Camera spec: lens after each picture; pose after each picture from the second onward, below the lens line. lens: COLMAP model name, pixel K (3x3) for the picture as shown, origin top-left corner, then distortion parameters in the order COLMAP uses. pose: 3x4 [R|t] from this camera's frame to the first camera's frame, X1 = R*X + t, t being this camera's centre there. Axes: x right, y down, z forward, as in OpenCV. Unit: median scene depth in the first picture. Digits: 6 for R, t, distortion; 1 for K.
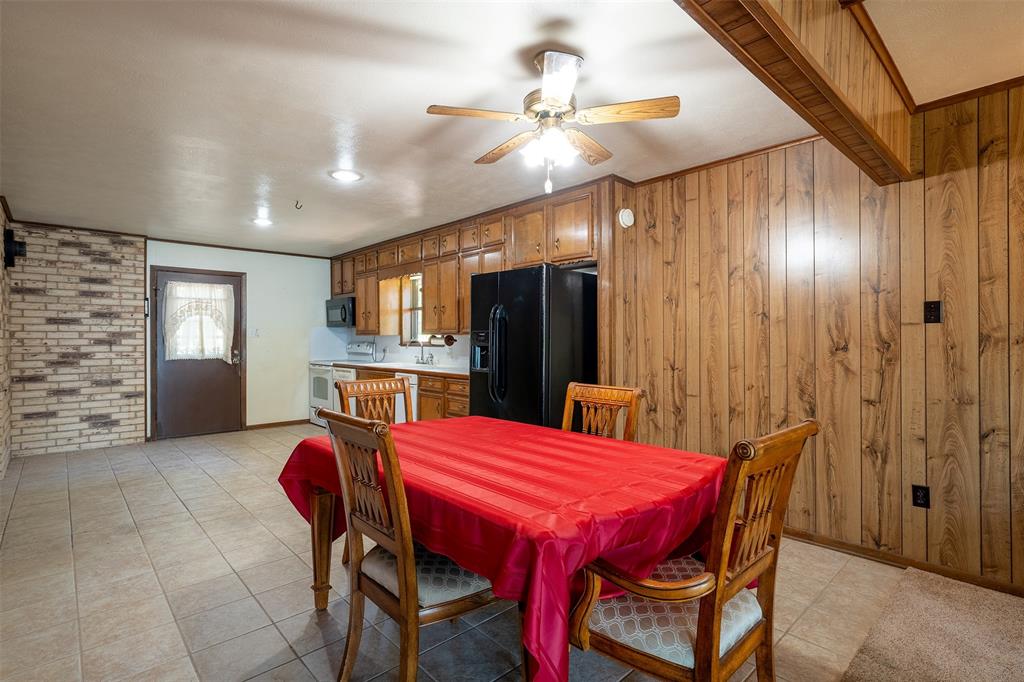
lens RADIAL K [[487.8, 0, 512.0], [0, 487.8, 341.0], [0, 0, 1]] dist [0.001047, 0.000618]
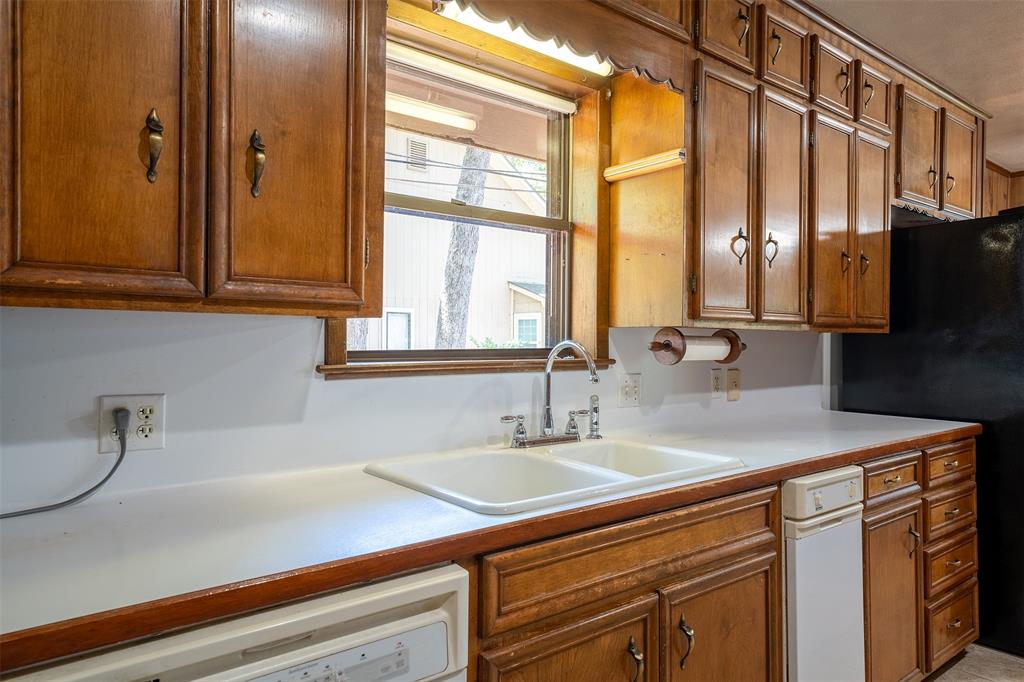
lens RADIAL K [[653.5, 0, 512.0], [0, 653.5, 341.0], [0, 0, 1]] dist [0.026848, 0.000676]
pose [[0.076265, 0.002369, 0.997085, -0.465146], [0.000367, 0.999997, -0.002404, -0.003111], [-0.997087, 0.000549, 0.076264, 0.904078]]
